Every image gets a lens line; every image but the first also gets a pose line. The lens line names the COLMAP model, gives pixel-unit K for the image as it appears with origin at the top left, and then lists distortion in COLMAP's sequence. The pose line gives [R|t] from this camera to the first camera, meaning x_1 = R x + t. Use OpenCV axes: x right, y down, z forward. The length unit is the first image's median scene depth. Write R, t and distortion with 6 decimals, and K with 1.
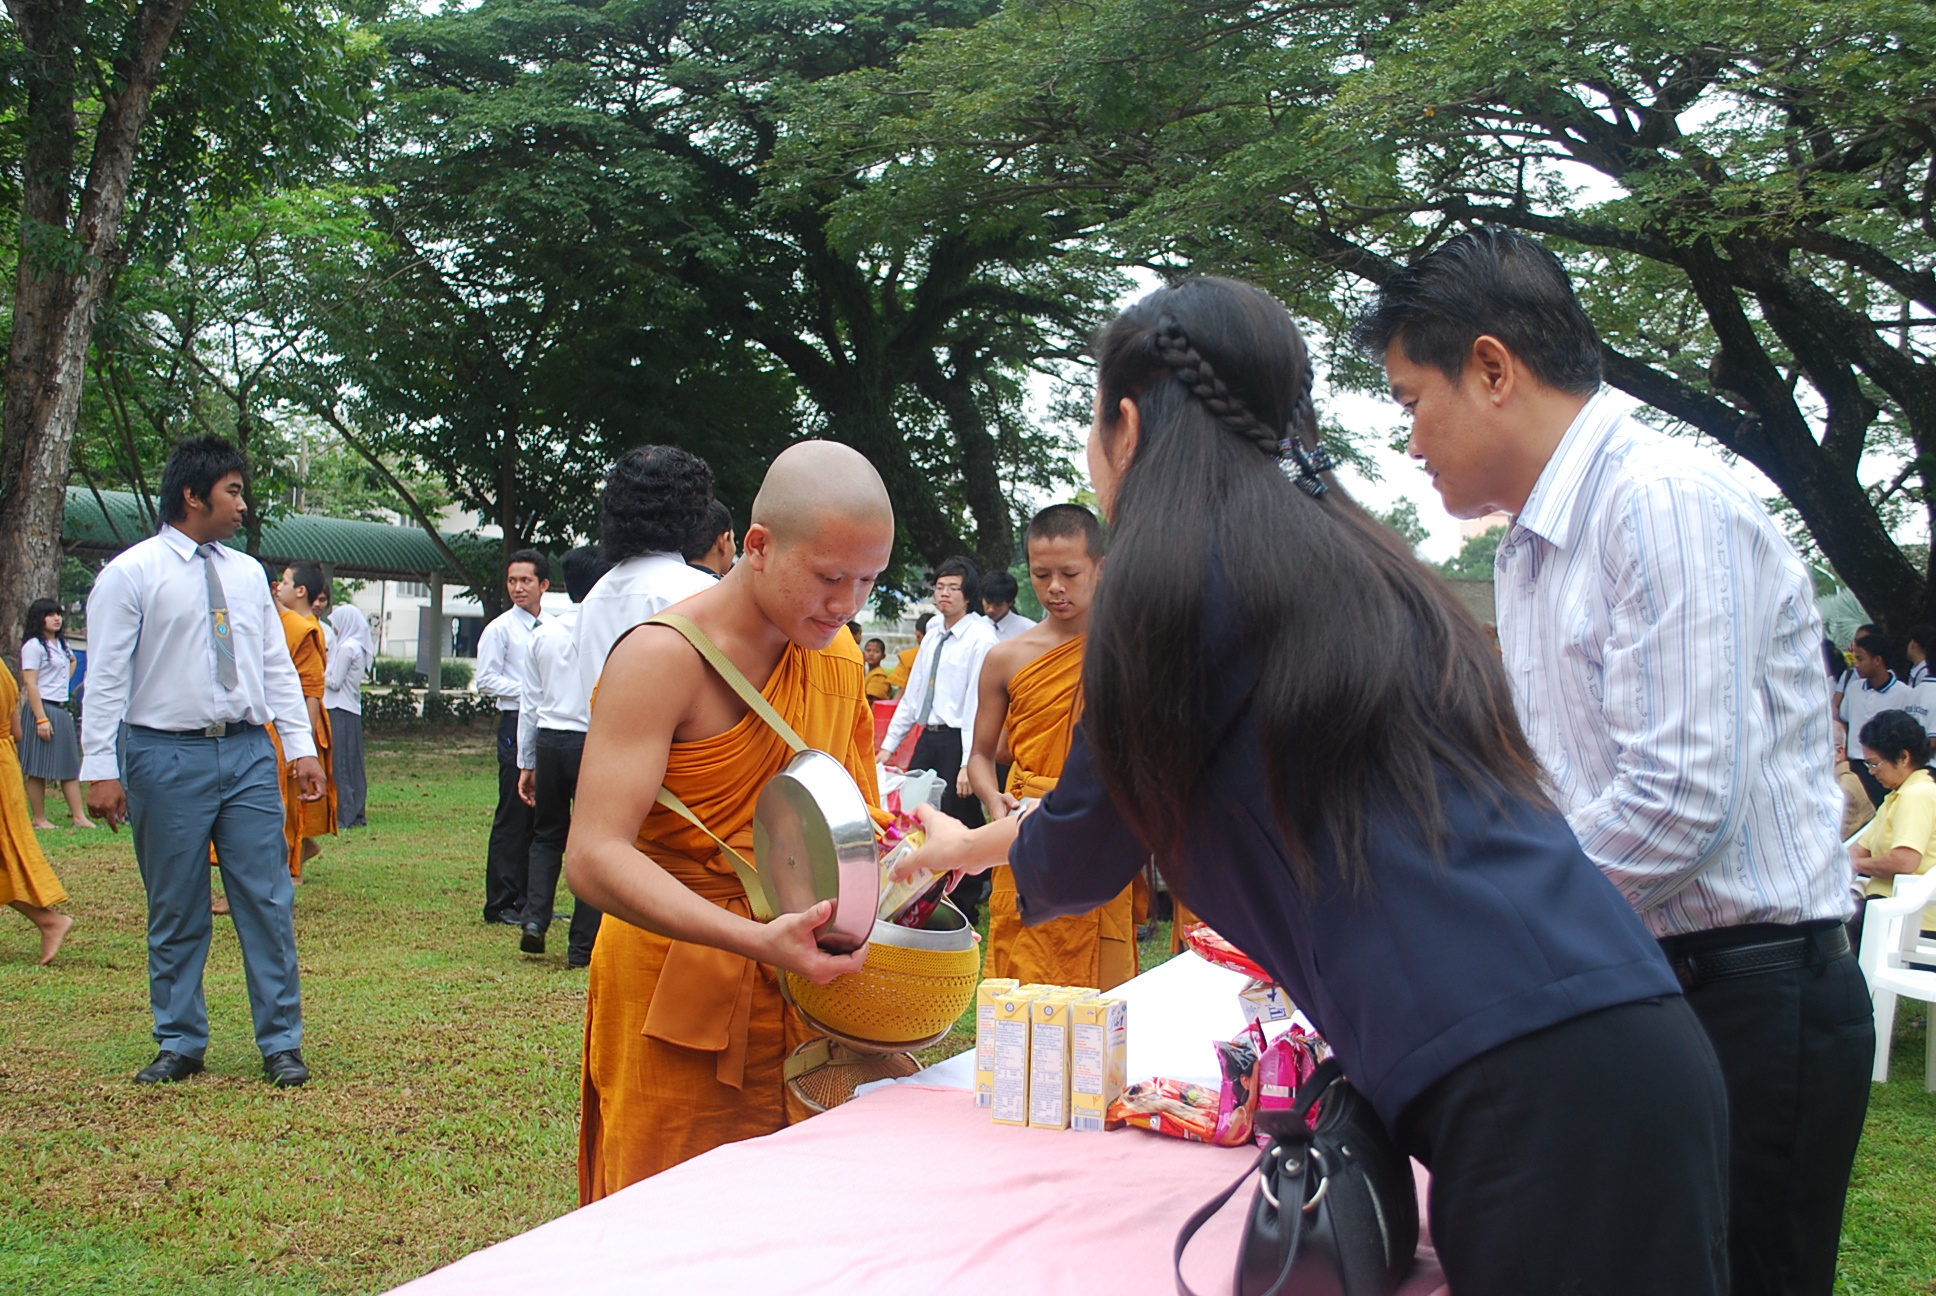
lens RADIAL K [[2138.5, 0, 968.0], [0, 2138.5, 648.0], [0, 0, 1]] dist [-0.047106, 0.006661]
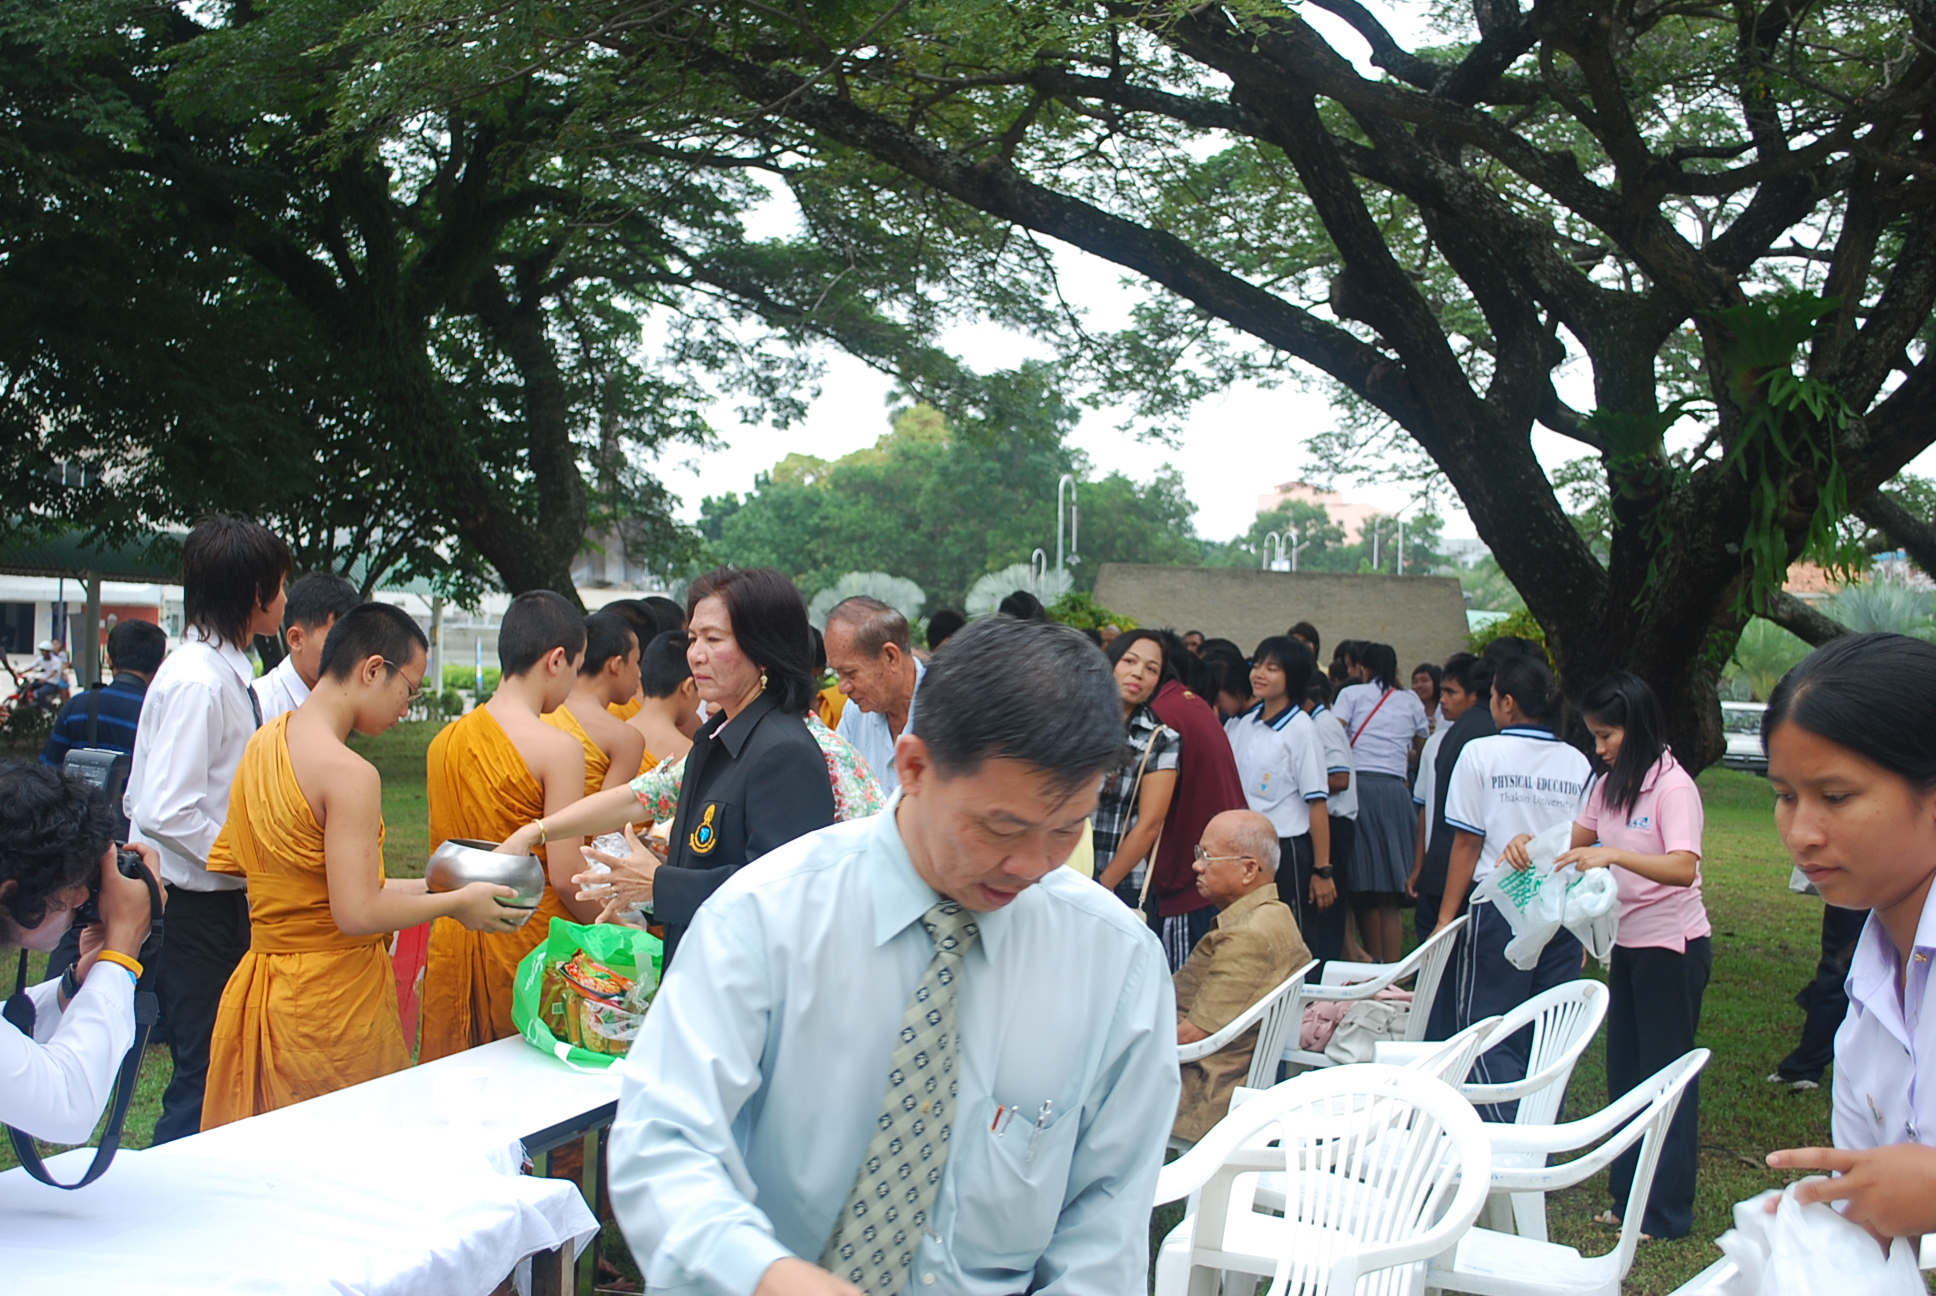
lens RADIAL K [[2524.9, 0, 968.0], [0, 2524.9, 648.0], [0, 0, 1]] dist [-0.016343, -0.027515]
pose [[0.994365, 0.002279, 0.105983, 0.065398], [-0.002637, 0.999991, 0.003238, -0.004793], [-0.105975, -0.003499, 0.994363, 0.068943]]
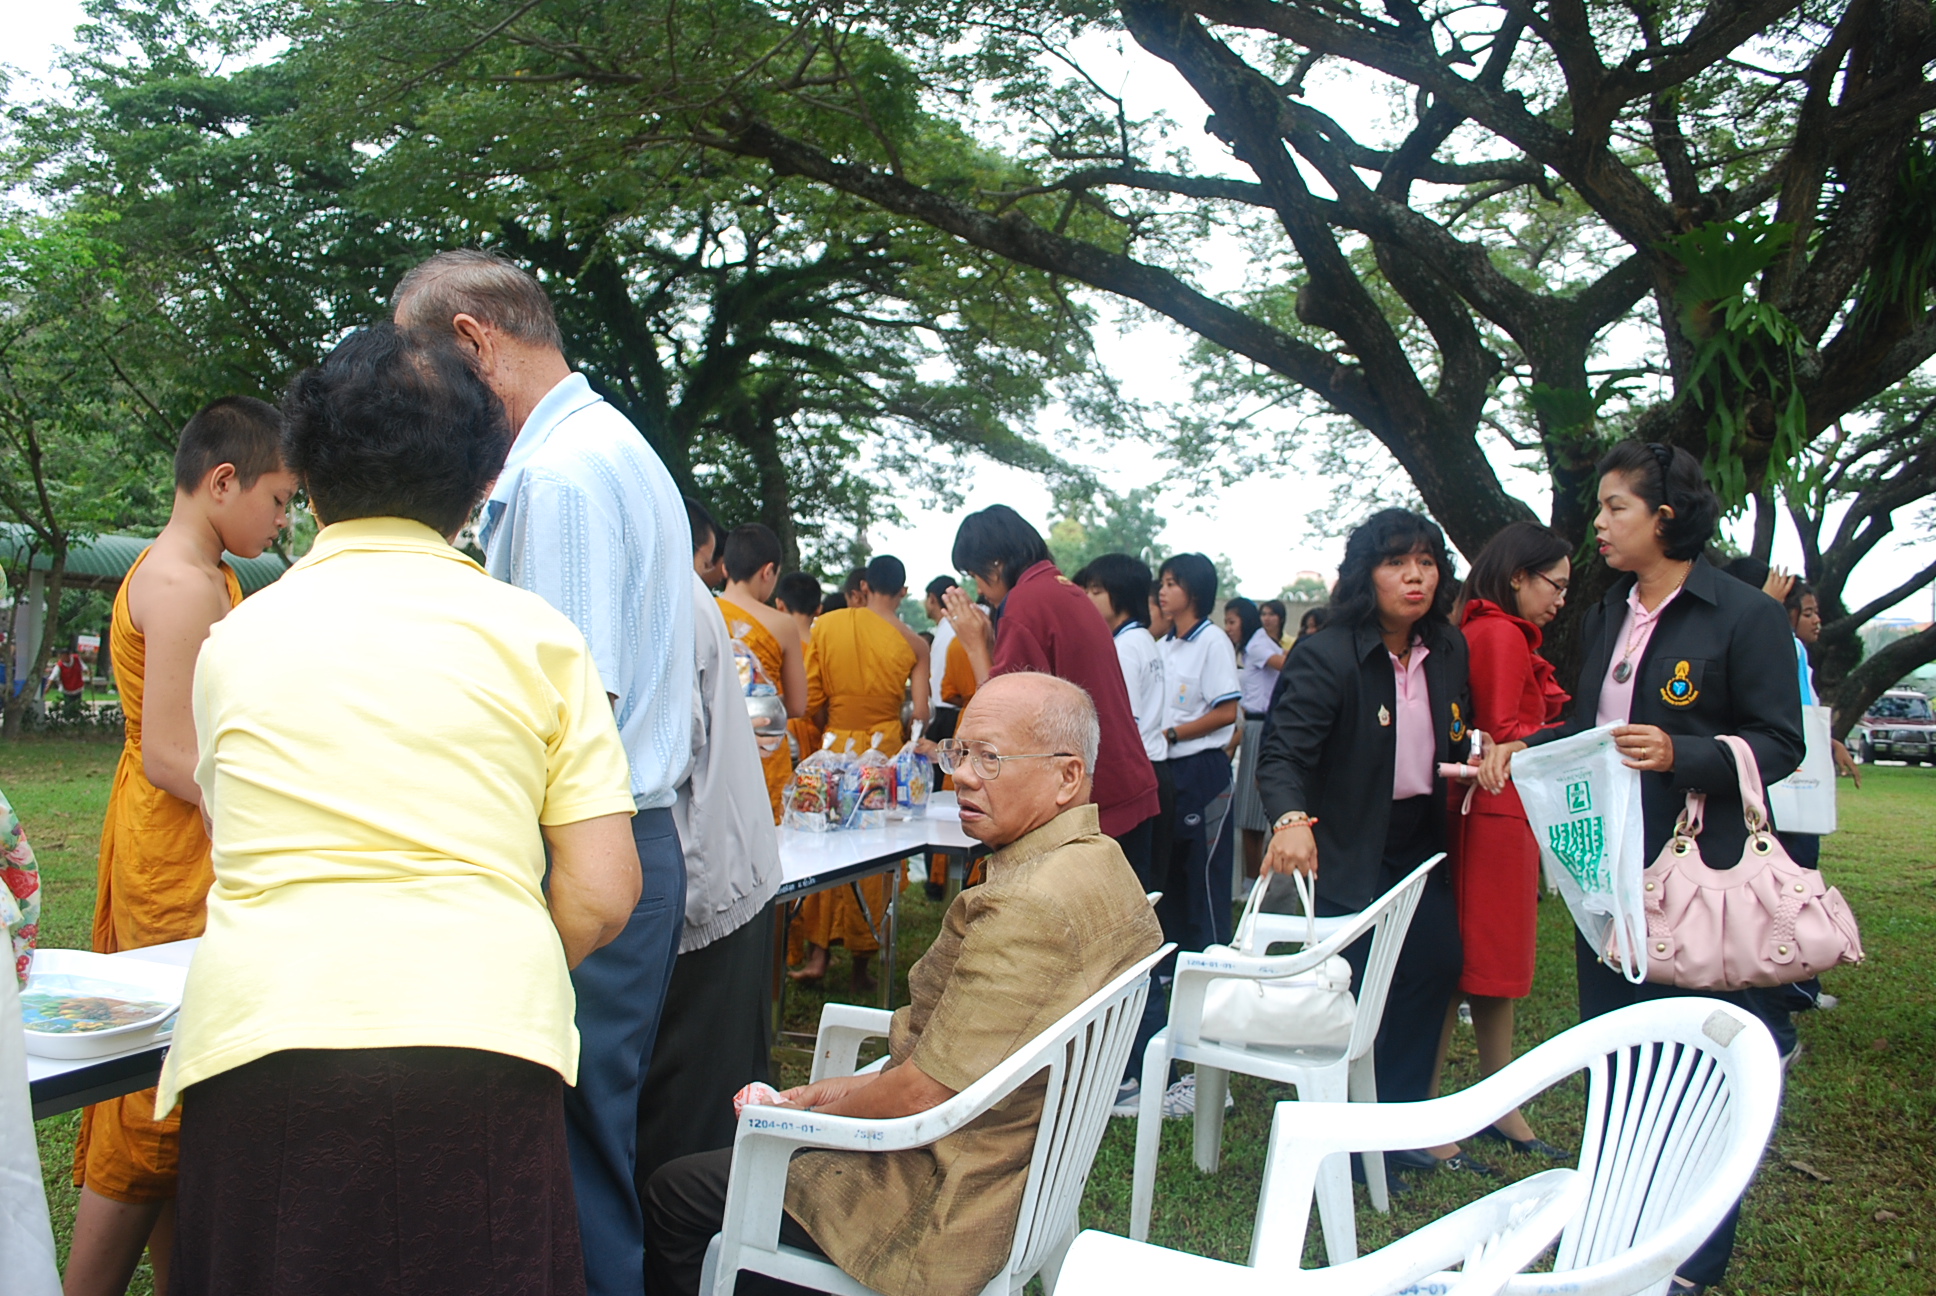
lens RADIAL K [[1519.5, 0, 968.0], [0, 1519.5, 648.0], [0, 0, 1]] dist [-0.081407, 0.014285]
pose [[0.999906, -0.003438, 0.013303, 0.104240], [0.003653, 0.999863, -0.016133, 0.008619], [-0.013246, 0.016180, 0.999781, 0.198589]]
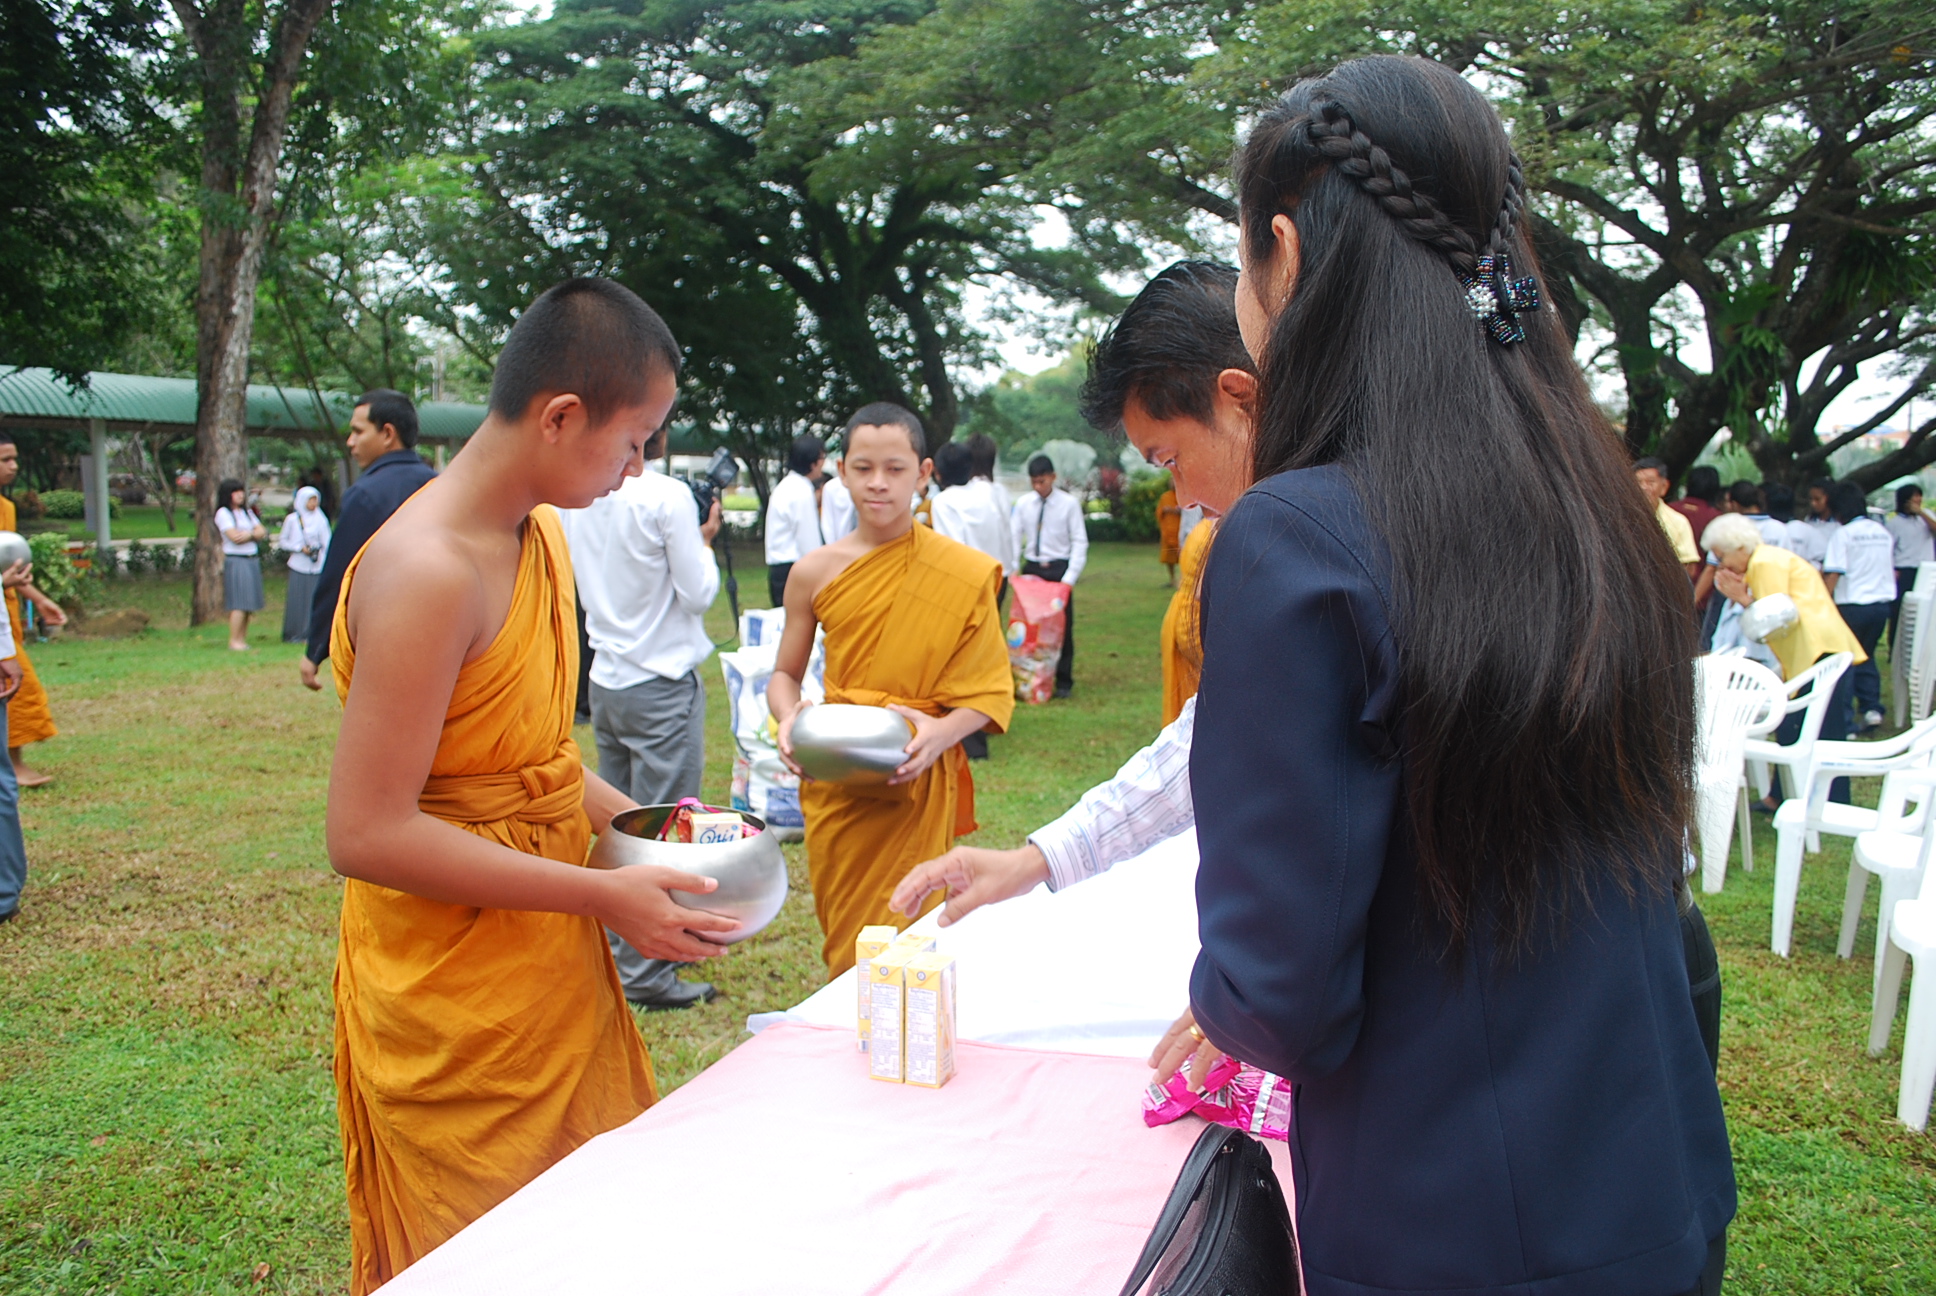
lens RADIAL K [[1515.3, 0, 968.0], [0, 1515.3, 648.0], [0, 0, 1]] dist [-0.079801, 0.010466]
pose [[0.999541, -0.020017, 0.022722, 0.003316], [0.017432, 0.993916, 0.108749, -0.004586], [-0.024761, -0.108303, 0.993810, 0.021114]]
